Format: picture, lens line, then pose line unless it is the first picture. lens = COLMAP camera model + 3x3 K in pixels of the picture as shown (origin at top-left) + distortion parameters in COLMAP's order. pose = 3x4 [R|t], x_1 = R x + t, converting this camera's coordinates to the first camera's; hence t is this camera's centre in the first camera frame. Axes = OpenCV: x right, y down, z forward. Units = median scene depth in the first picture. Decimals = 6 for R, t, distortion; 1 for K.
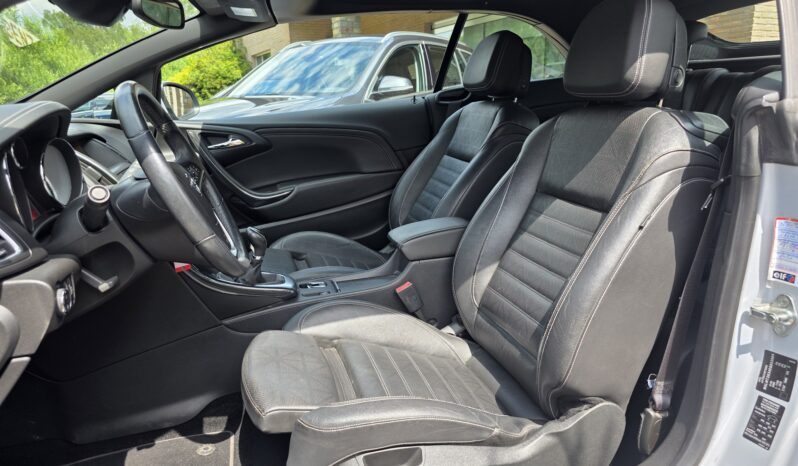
lens RADIAL K [[529.8, 0, 399.2], [0, 529.8, 227.2], [0, 0, 1]] dist [0.020520, -0.000851]
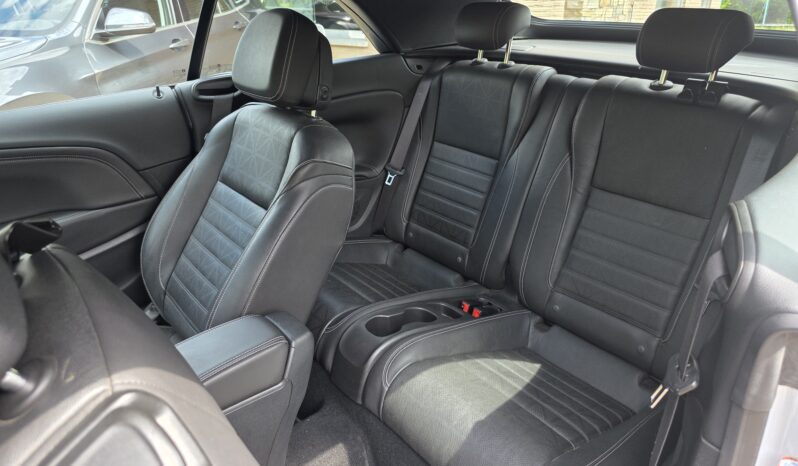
lens RADIAL K [[530.4, 0, 399.0], [0, 530.4, 233.0], [0, 0, 1]] dist [0.020696, -0.005482]
pose [[0.913951, -0.133306, 0.383305, 0.024671], [0.068447, 0.981614, 0.178182, -0.171720], [-0.400010, -0.136614, 0.906272, 0.247363]]
